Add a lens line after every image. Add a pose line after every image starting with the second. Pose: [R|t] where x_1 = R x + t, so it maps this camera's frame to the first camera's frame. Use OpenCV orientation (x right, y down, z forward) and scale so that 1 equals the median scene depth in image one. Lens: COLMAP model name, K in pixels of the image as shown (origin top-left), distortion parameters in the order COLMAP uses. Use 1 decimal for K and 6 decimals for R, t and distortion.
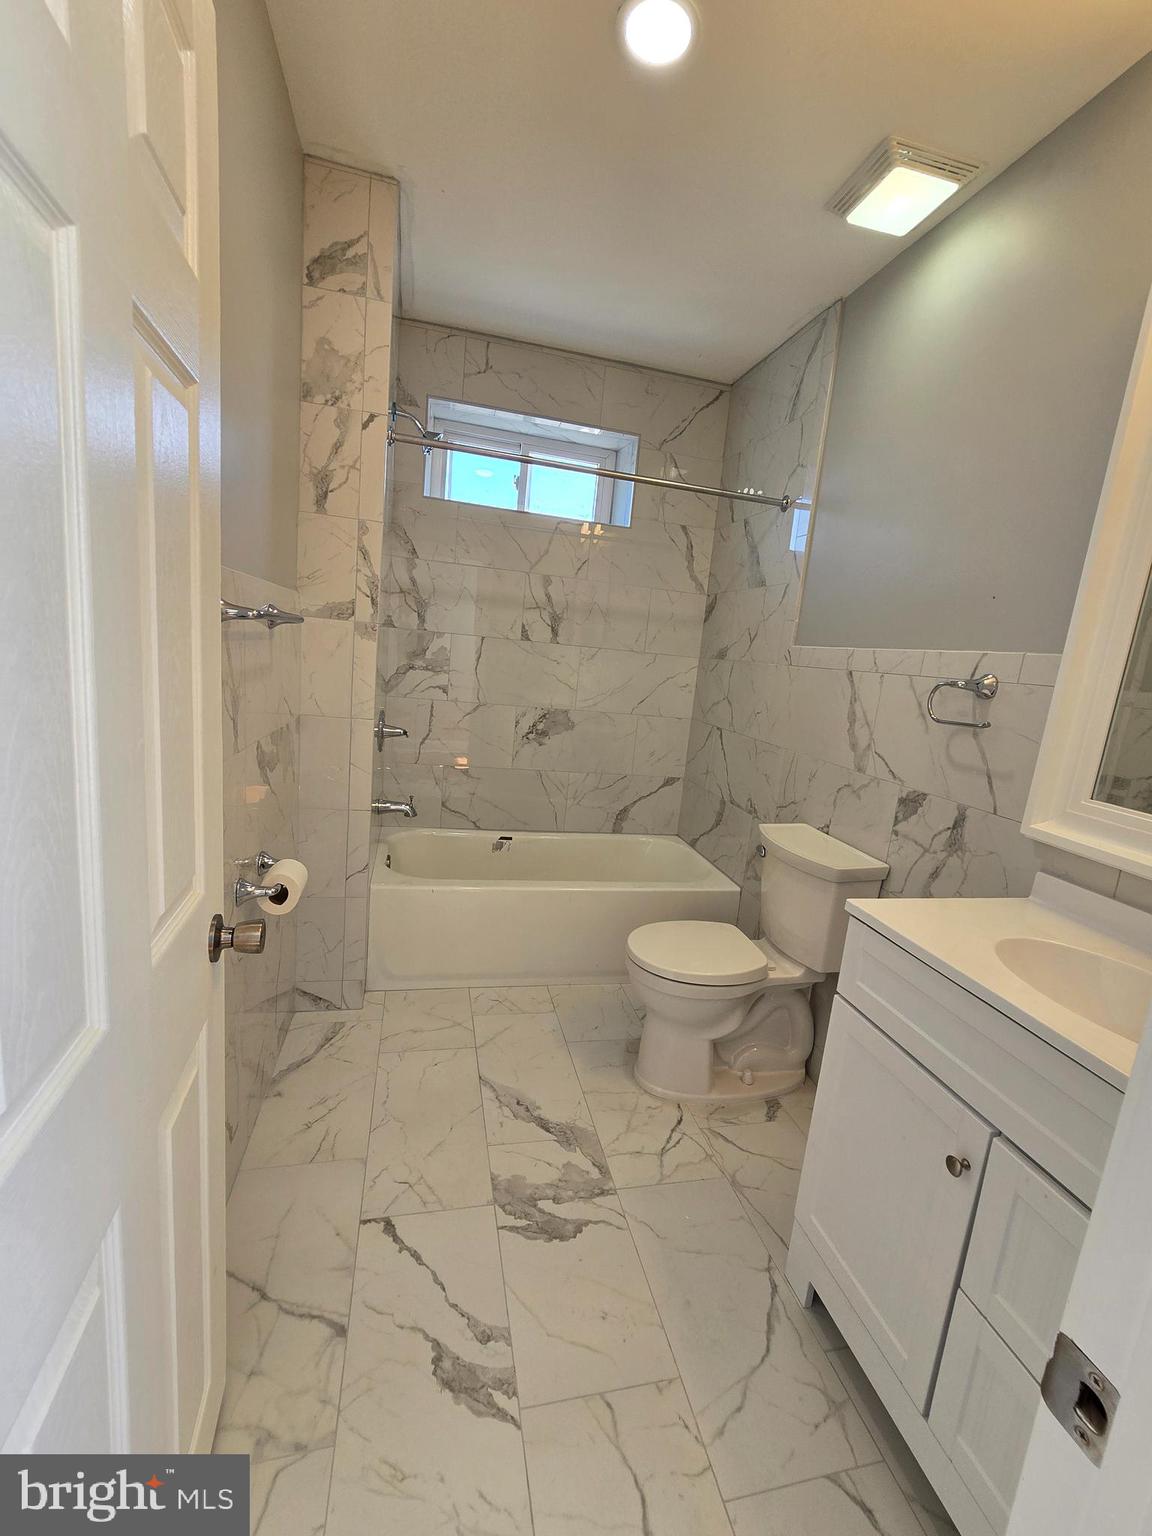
lens RADIAL K [[628.9, 0, 576.2], [0, 628.9, 774.1], [0, 0, 1]] dist [-0.002521, -0.000278]
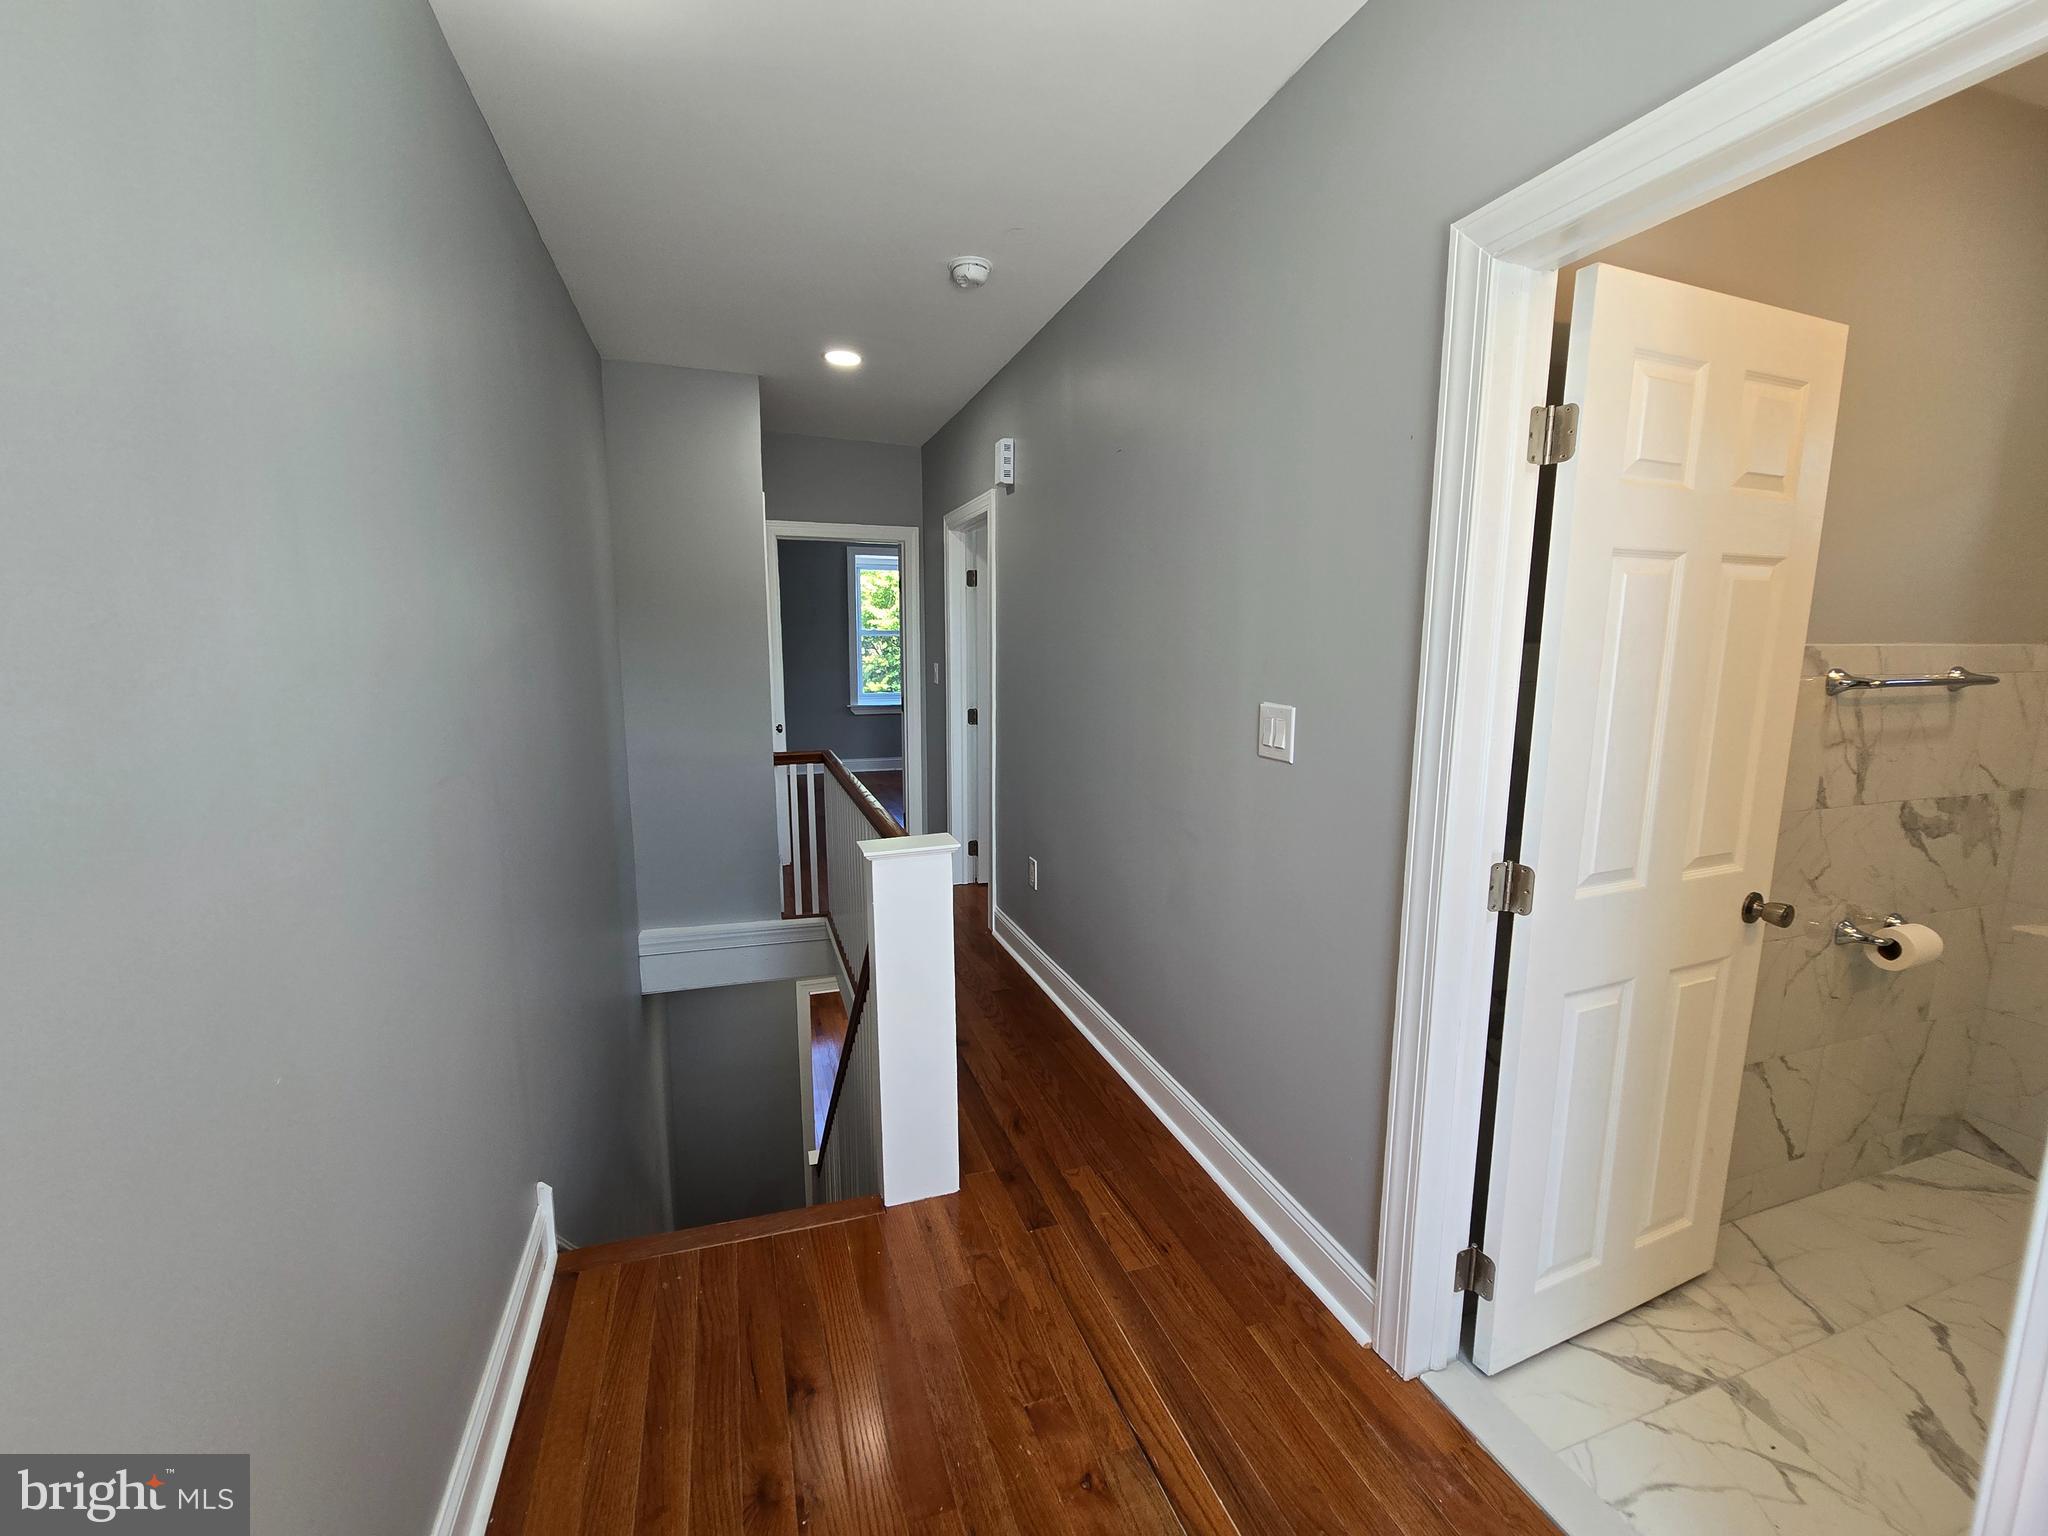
lens RADIAL K [[838.6, 0, 1020.8], [0, 838.6, 778.1], [0, 0, 1]] dist [-0.002521, -0.000278]
pose [[0.089132, 0.053330, -0.994591, 0.792874], [-0.175654, 0.983756, 0.037007, 0.125901], [0.980409, 0.171406, 0.097052, -0.603270]]
